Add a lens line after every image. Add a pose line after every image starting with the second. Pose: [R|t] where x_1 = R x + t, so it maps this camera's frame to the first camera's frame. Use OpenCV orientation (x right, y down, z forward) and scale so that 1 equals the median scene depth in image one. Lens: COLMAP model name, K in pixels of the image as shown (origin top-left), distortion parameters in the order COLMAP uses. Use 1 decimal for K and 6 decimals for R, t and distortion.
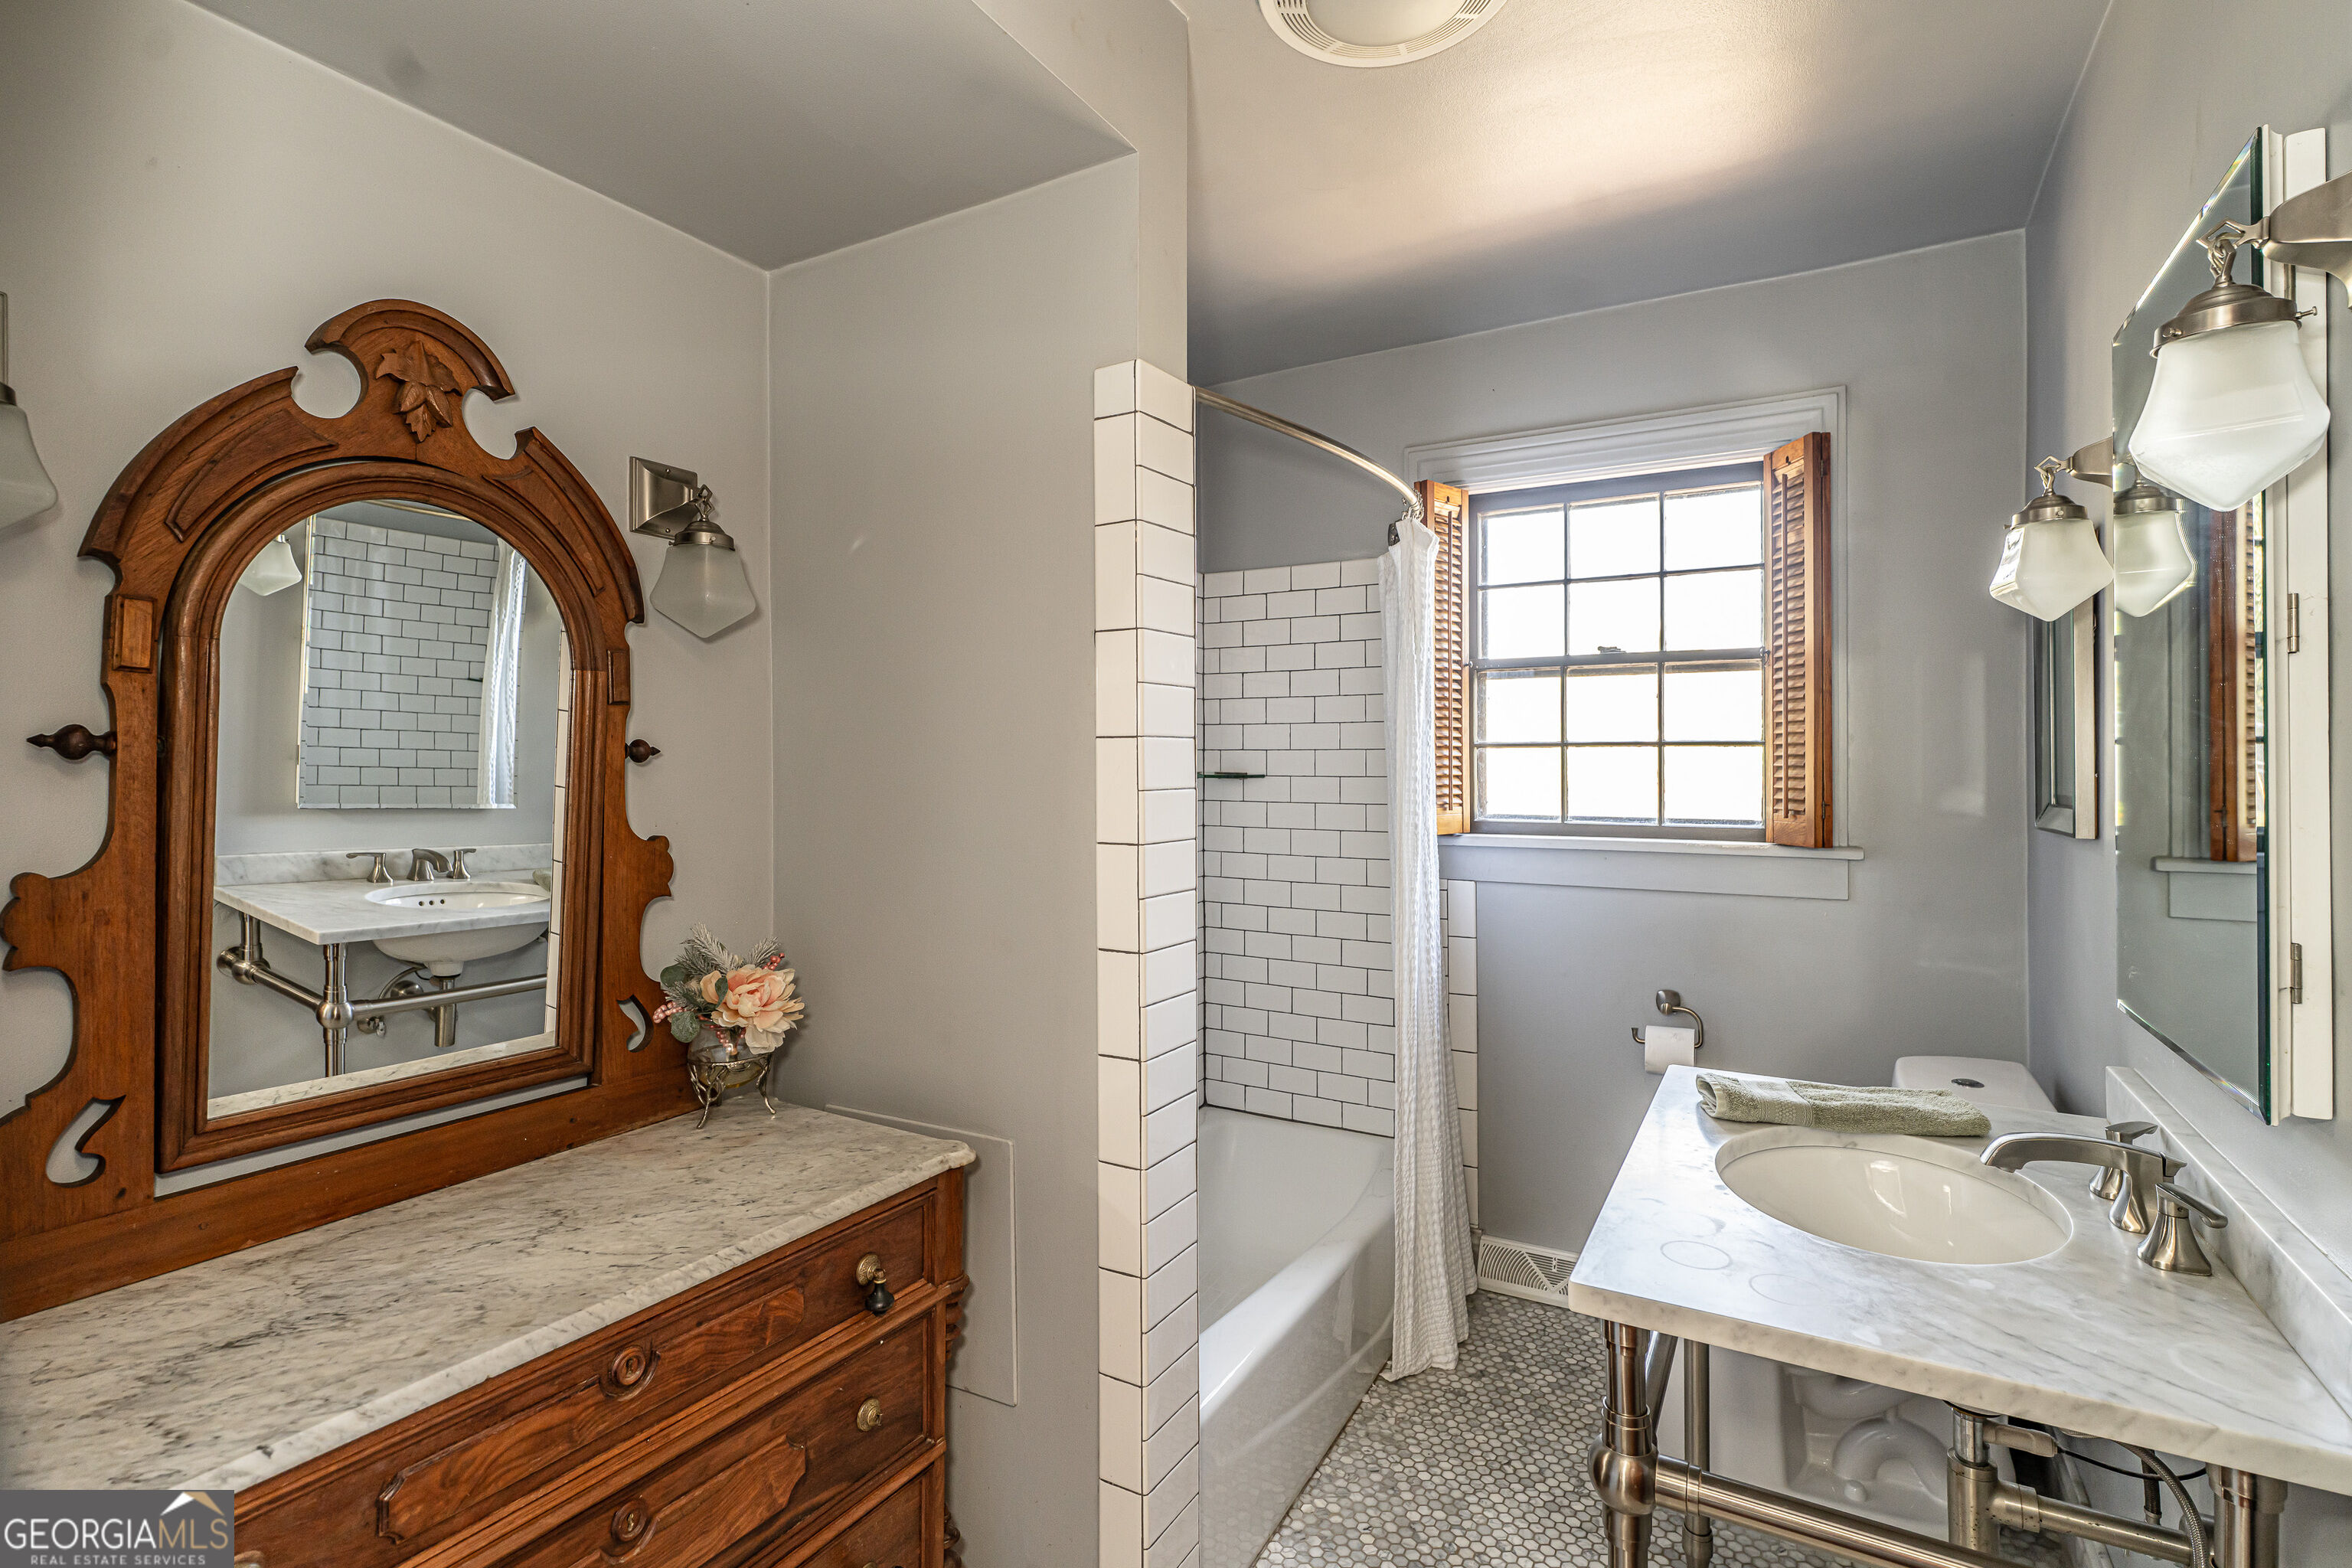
lens RADIAL K [[1119.8, 0, 1173.0], [0, 1119.8, 757.9], [0, 0, 1]] dist [0.000345, -0.000143]
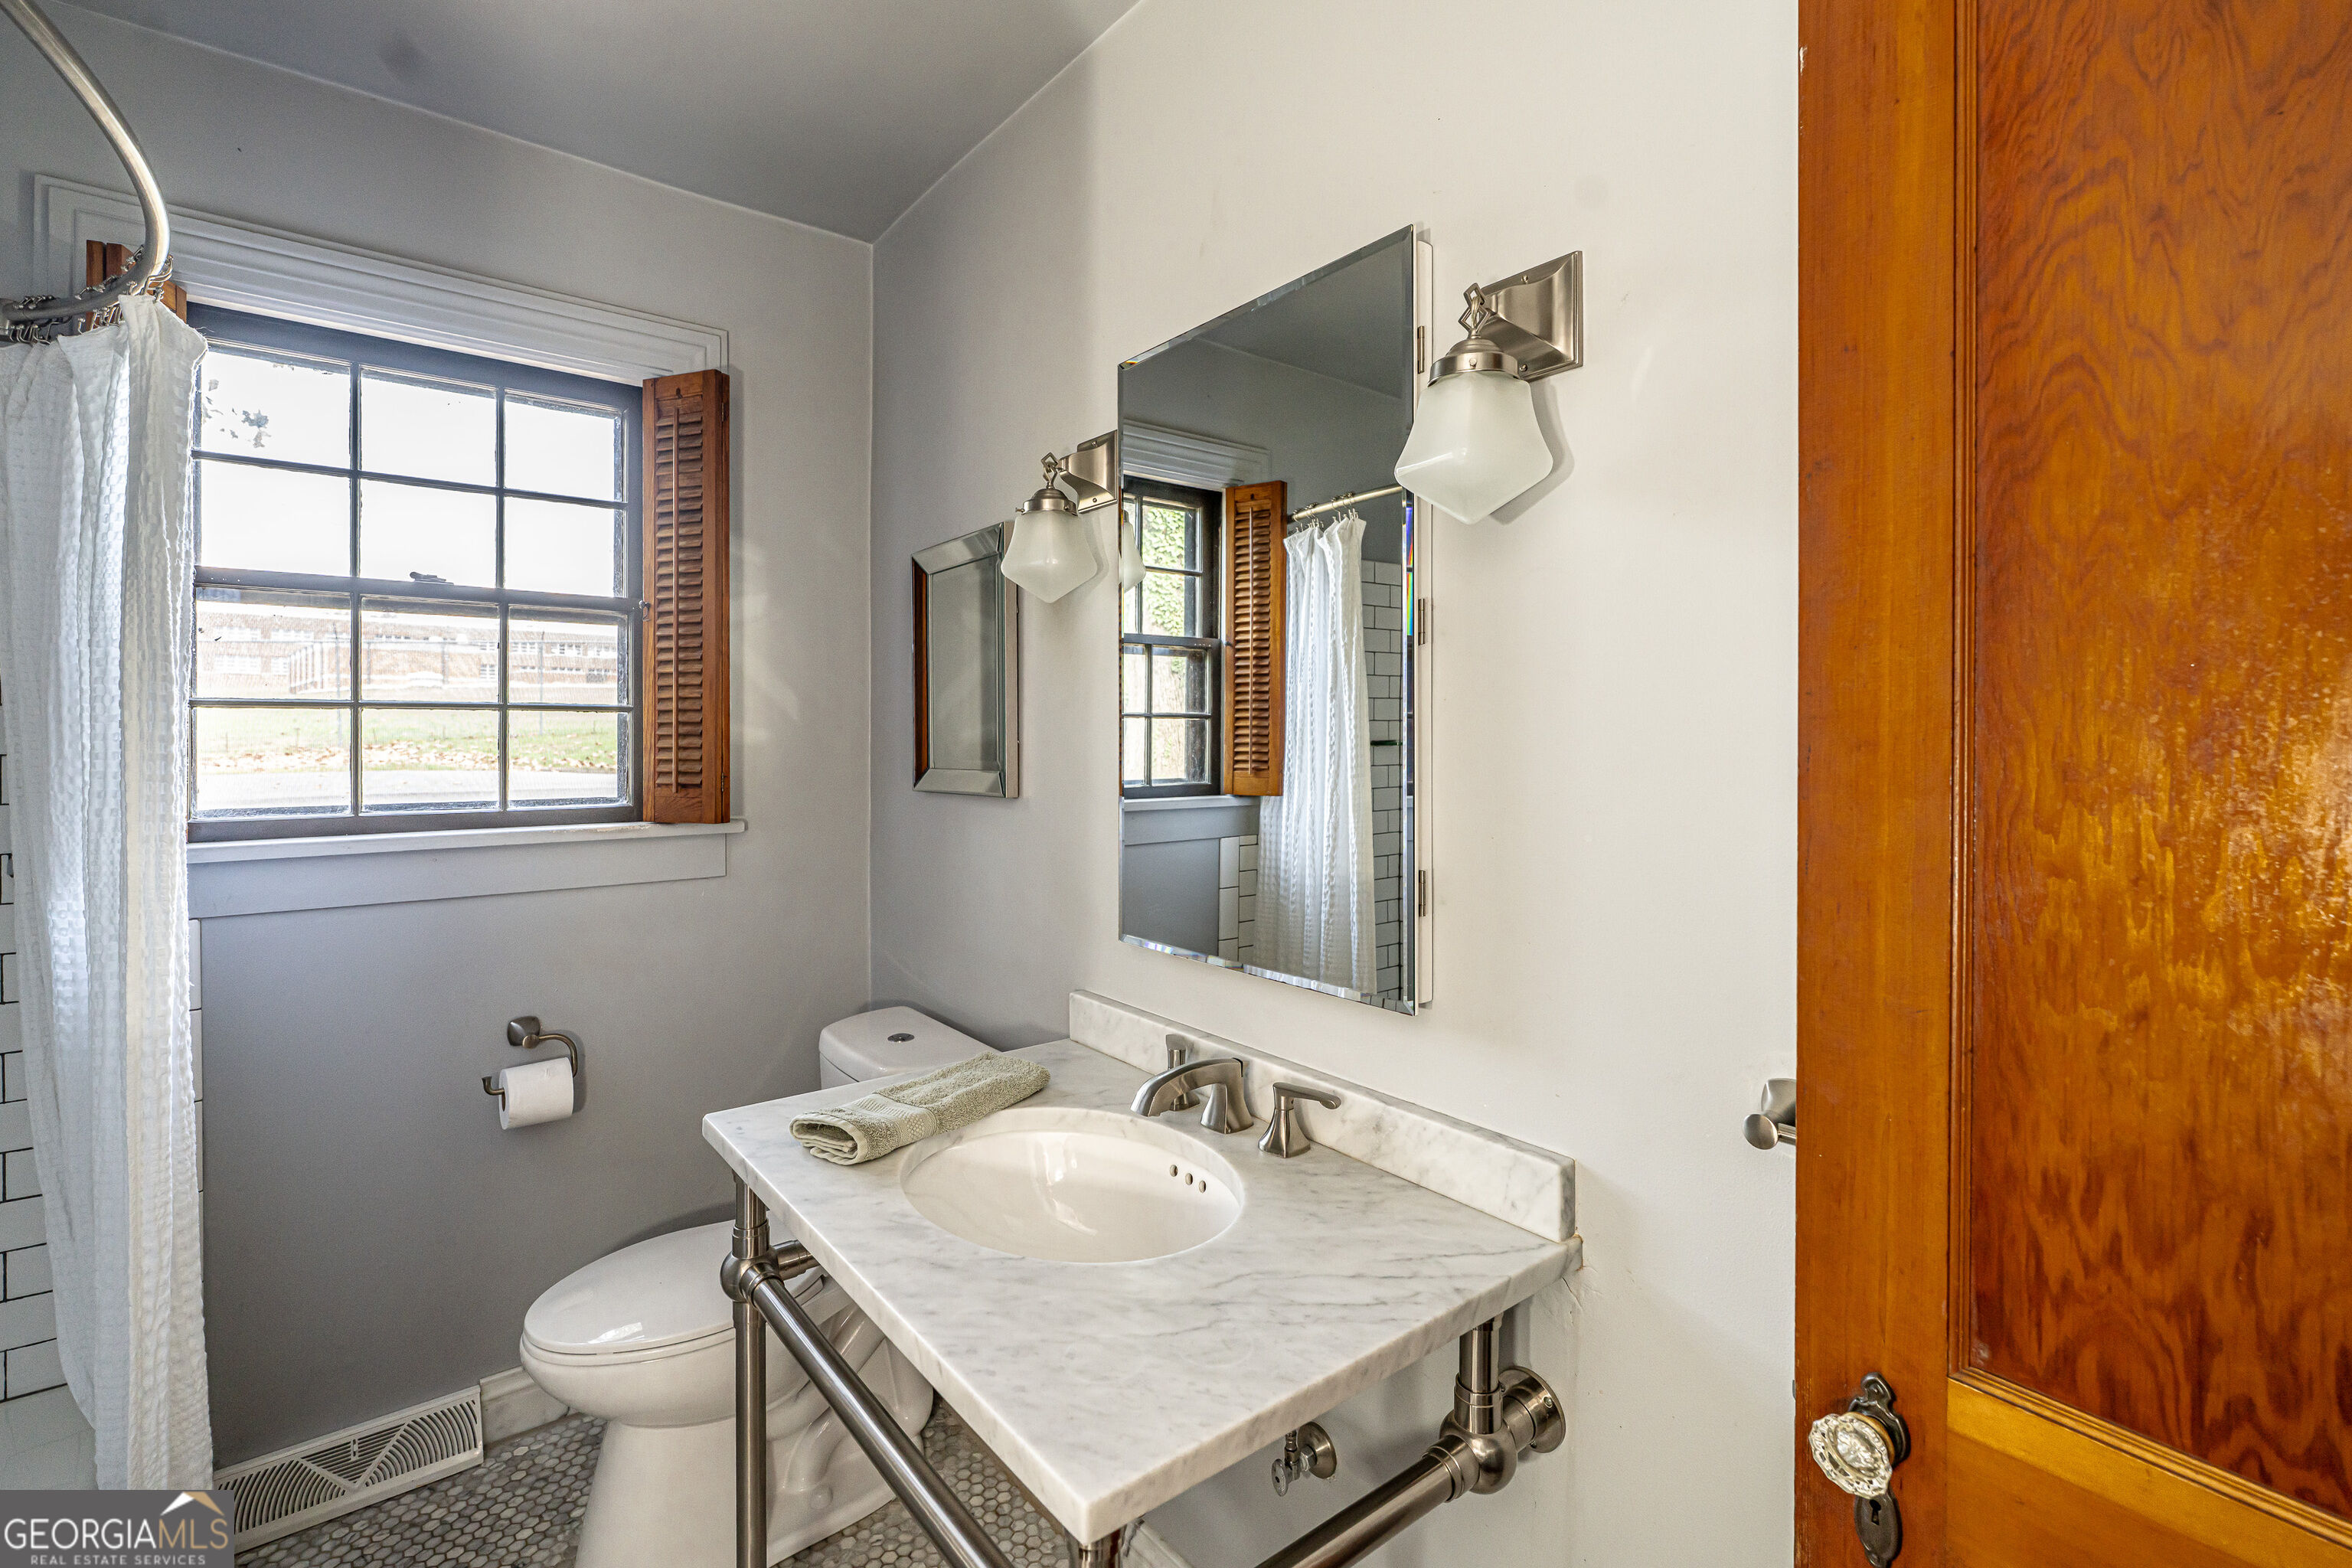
lens RADIAL K [[1061.2, 0, 1172.9], [0, 1061.2, 724.0], [0, 0, 1]] dist [-0.002390, -0.000745]
pose [[0.371335, 0.001975, 0.928497, -0.083283], [-0.001663, 0.999998, -0.001462, 0.000561], [-0.928498, -0.001001, 0.371337, 0.284124]]
